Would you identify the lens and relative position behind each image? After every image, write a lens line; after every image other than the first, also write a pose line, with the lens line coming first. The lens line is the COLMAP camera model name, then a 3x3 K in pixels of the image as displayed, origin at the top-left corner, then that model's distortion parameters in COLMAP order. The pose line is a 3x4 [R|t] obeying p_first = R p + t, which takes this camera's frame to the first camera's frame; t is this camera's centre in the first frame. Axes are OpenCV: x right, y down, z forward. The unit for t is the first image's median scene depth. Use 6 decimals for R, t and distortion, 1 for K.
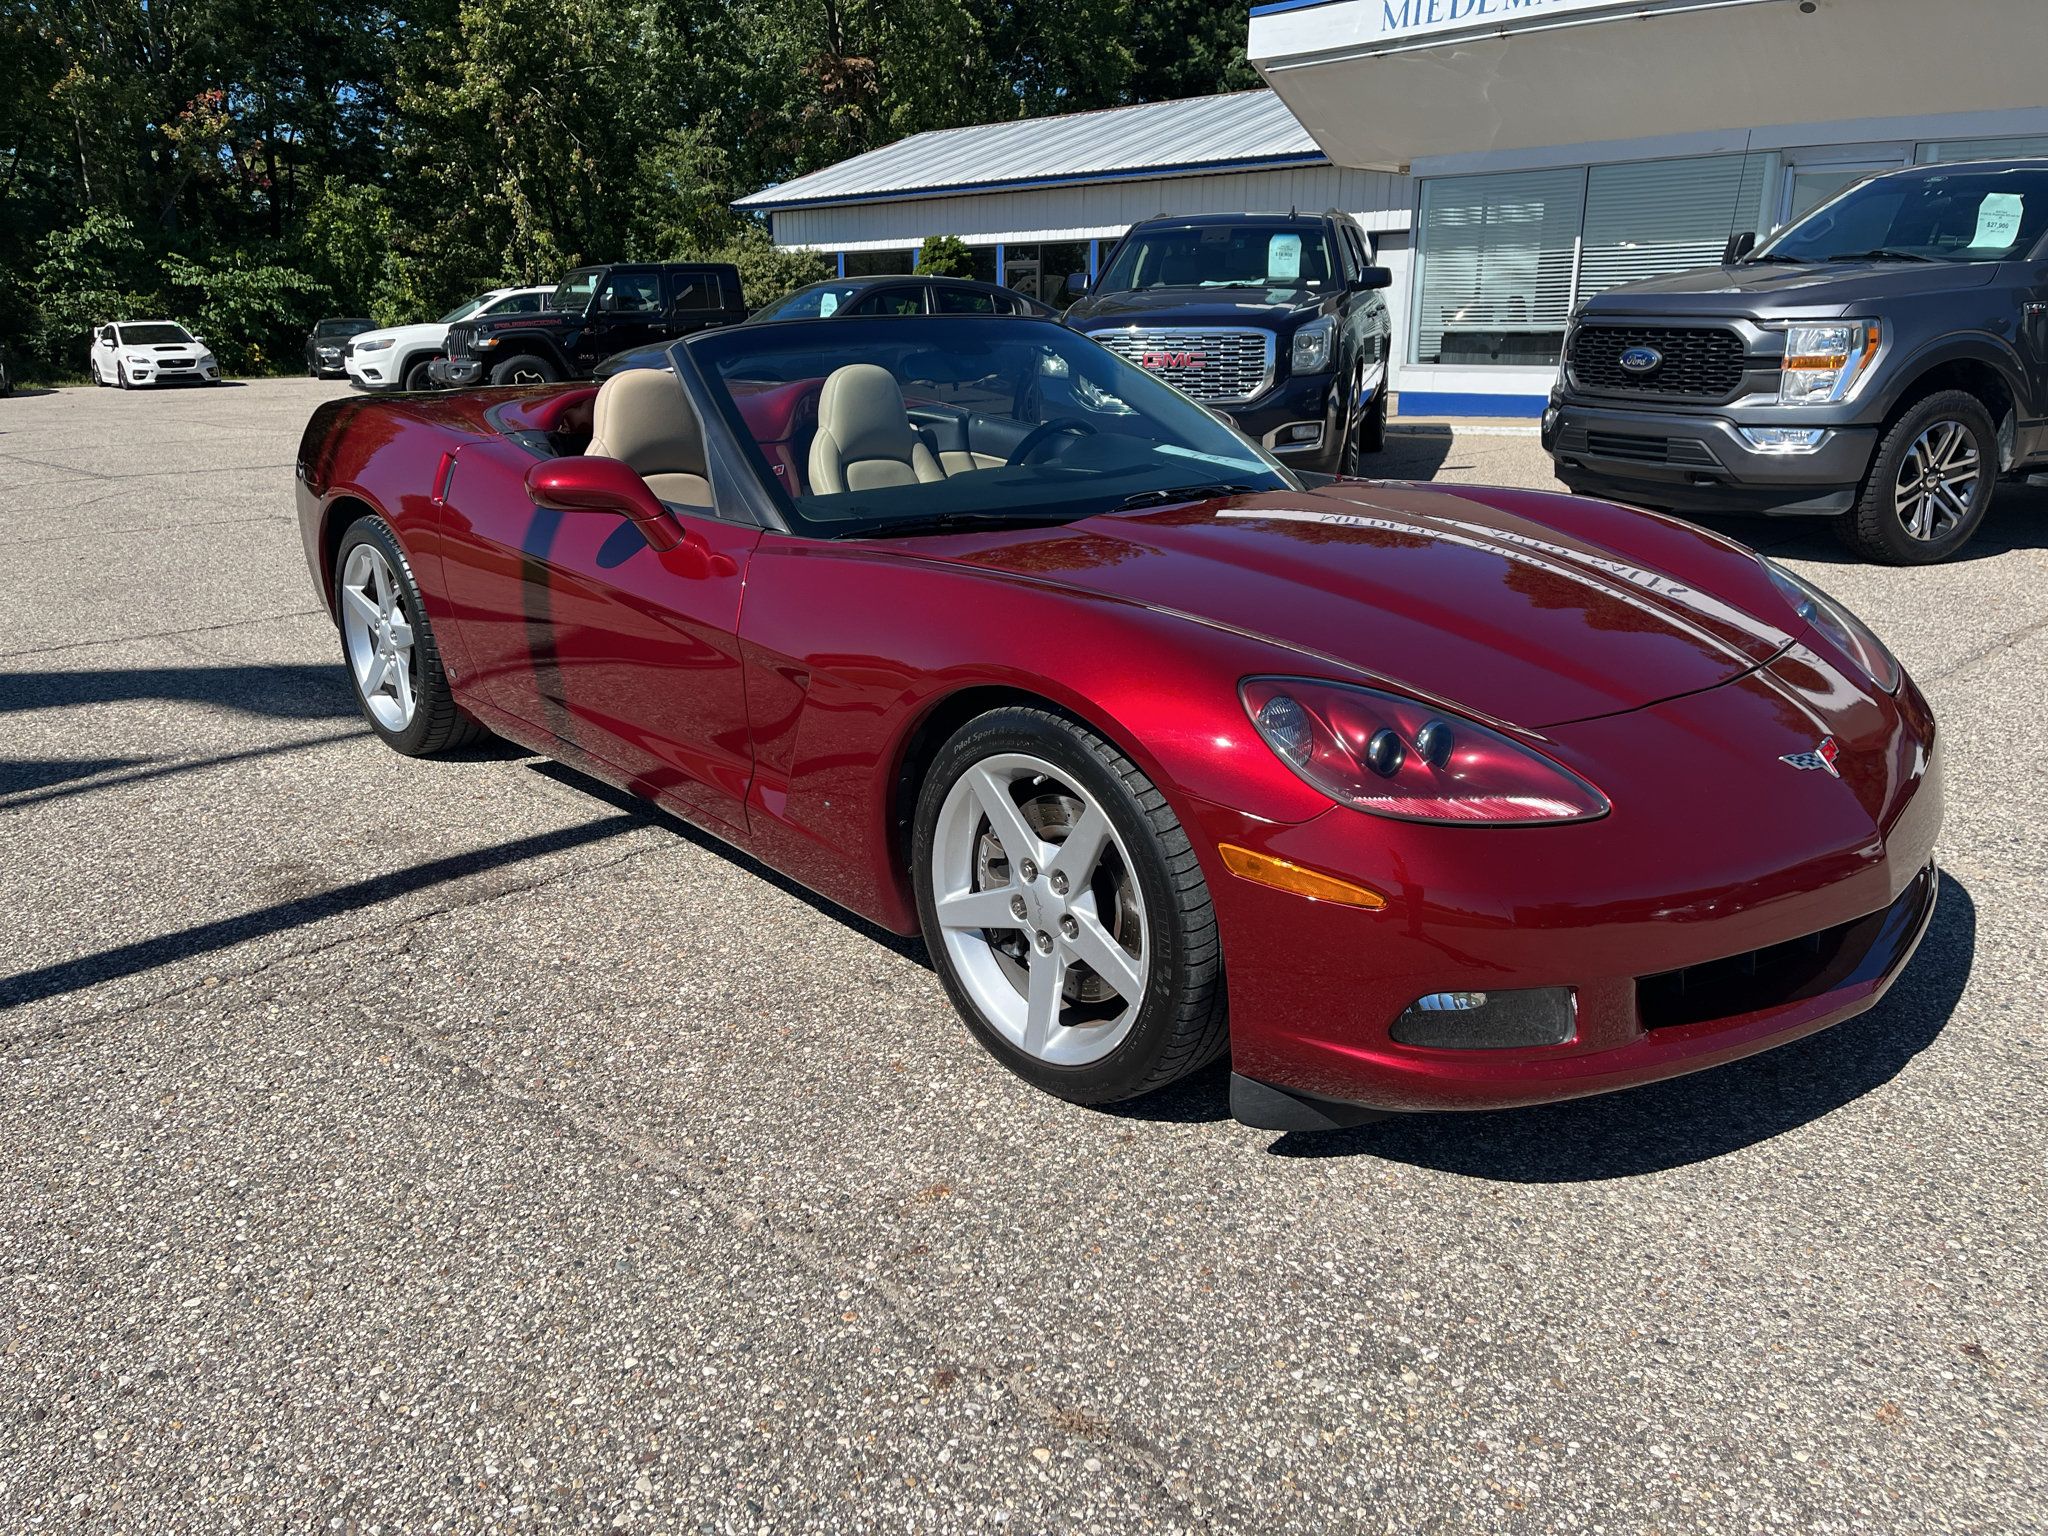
lens RADIAL K [[1550.2, 0, 1003.5], [0, 1550.2, 759.8], [0, 0, 1]] dist [0.094623, -0.122528]
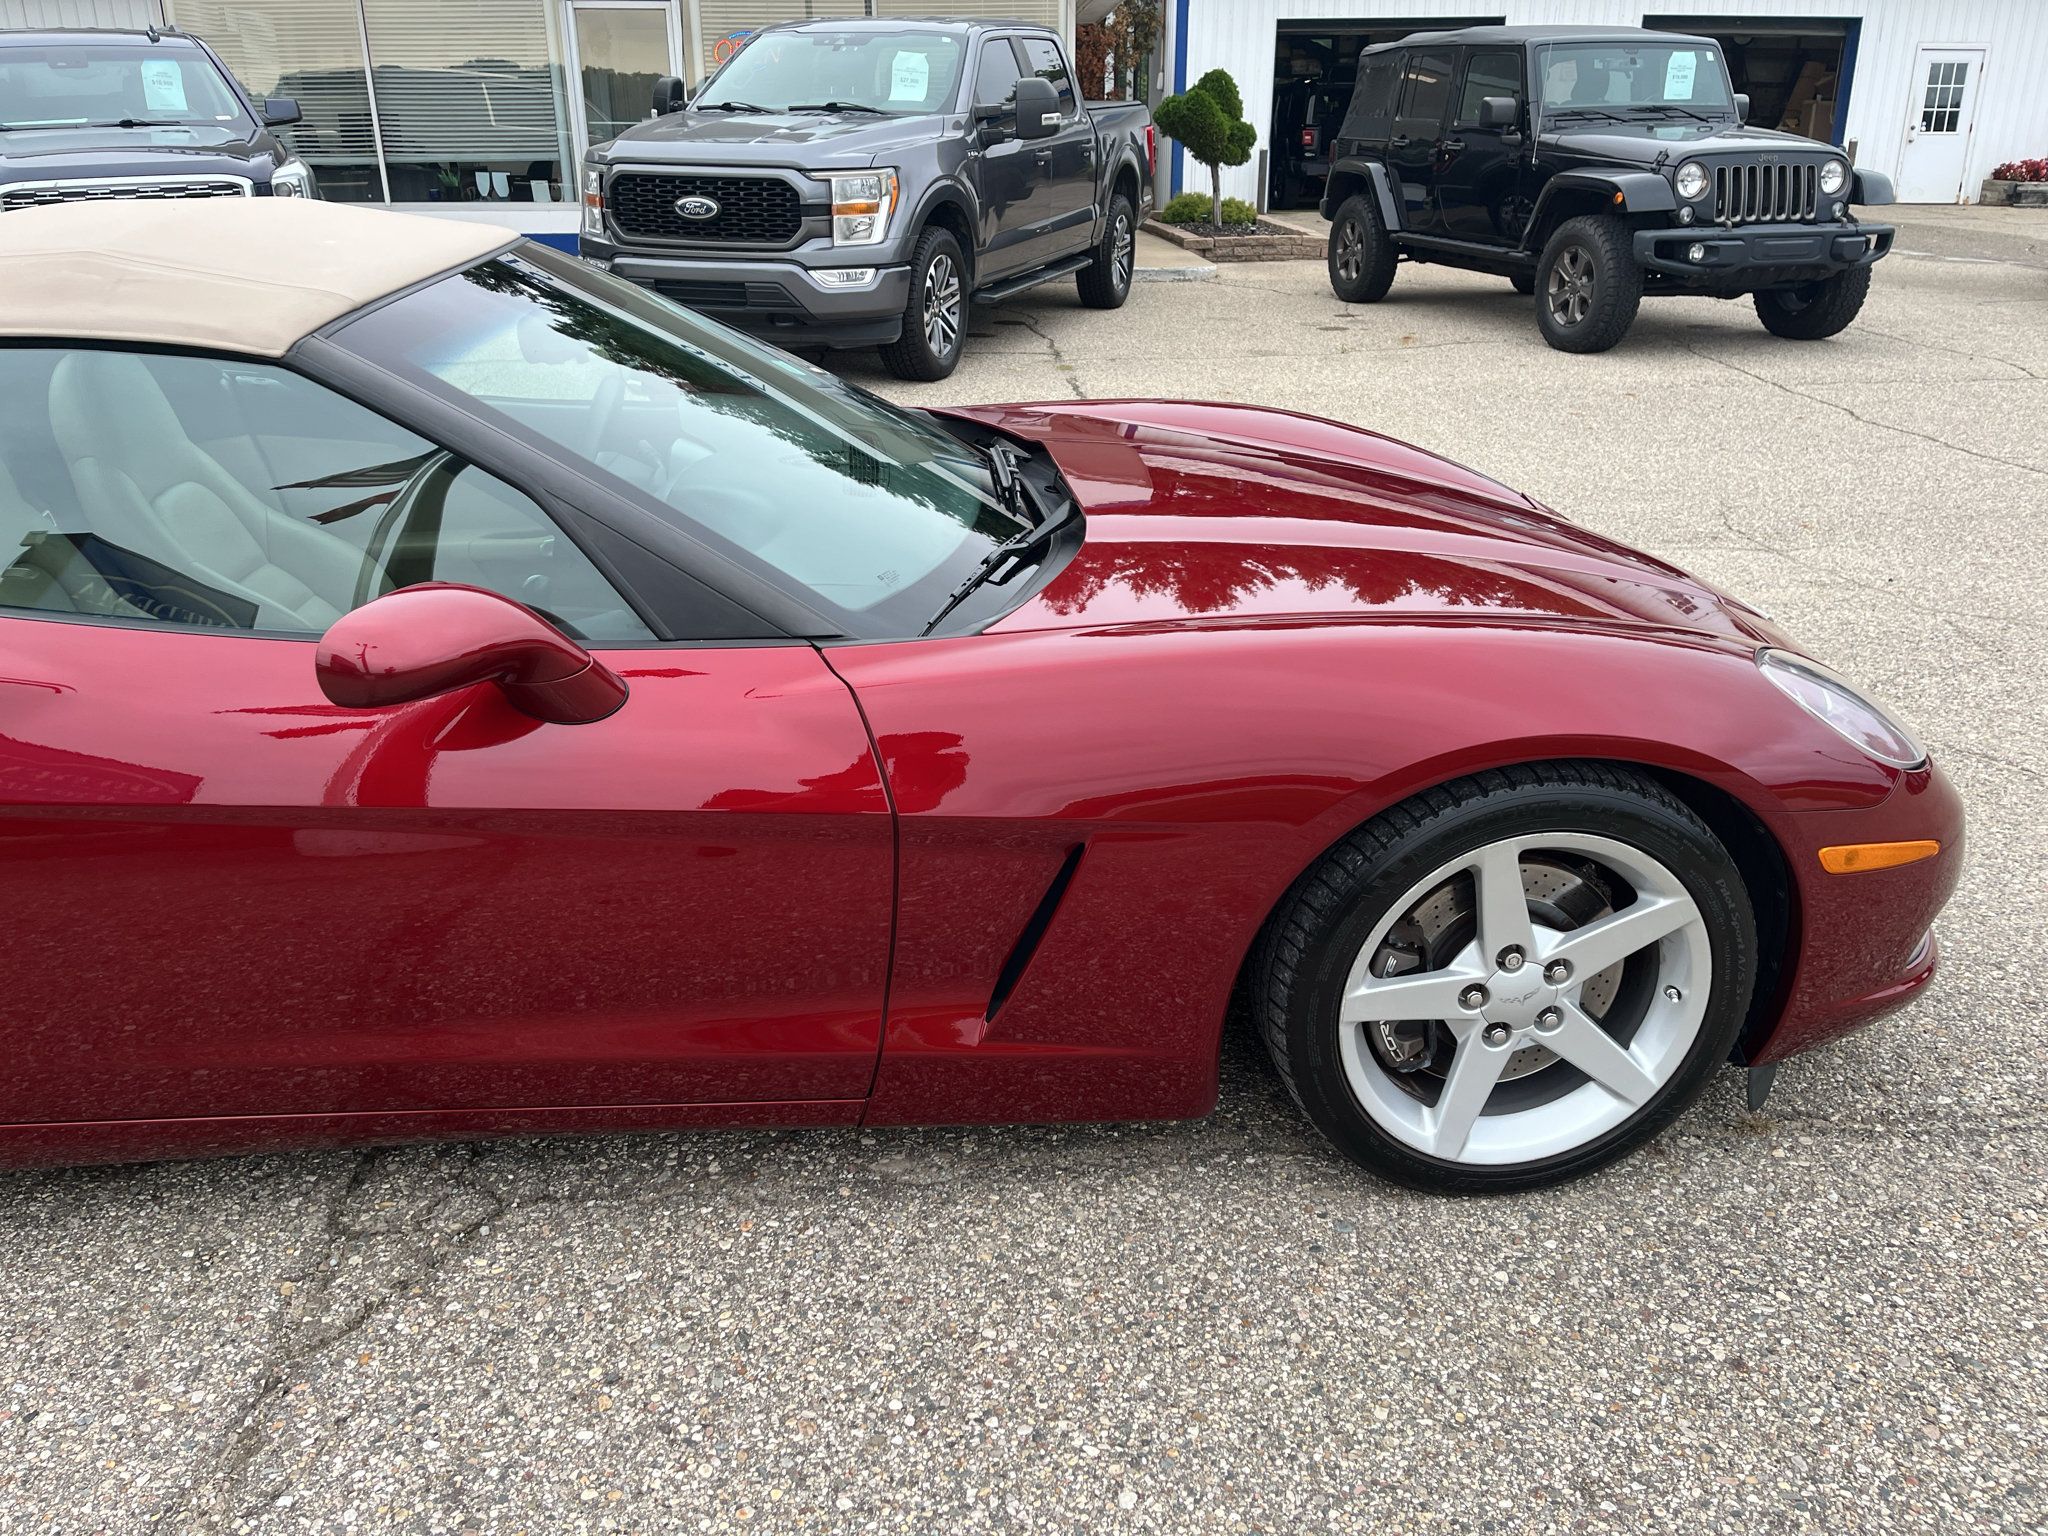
lens RADIAL K [[1550.2, 0, 1003.5], [0, 1550.2, 759.8], [0, 0, 1]] dist [0.094623, -0.122528]
pose [[0.673852, -0.276838, 0.685043, -1.026990], [0.201946, 0.960859, 0.189653, -0.212140], [-0.710733, 0.010544, 0.703383, 0.447825]]
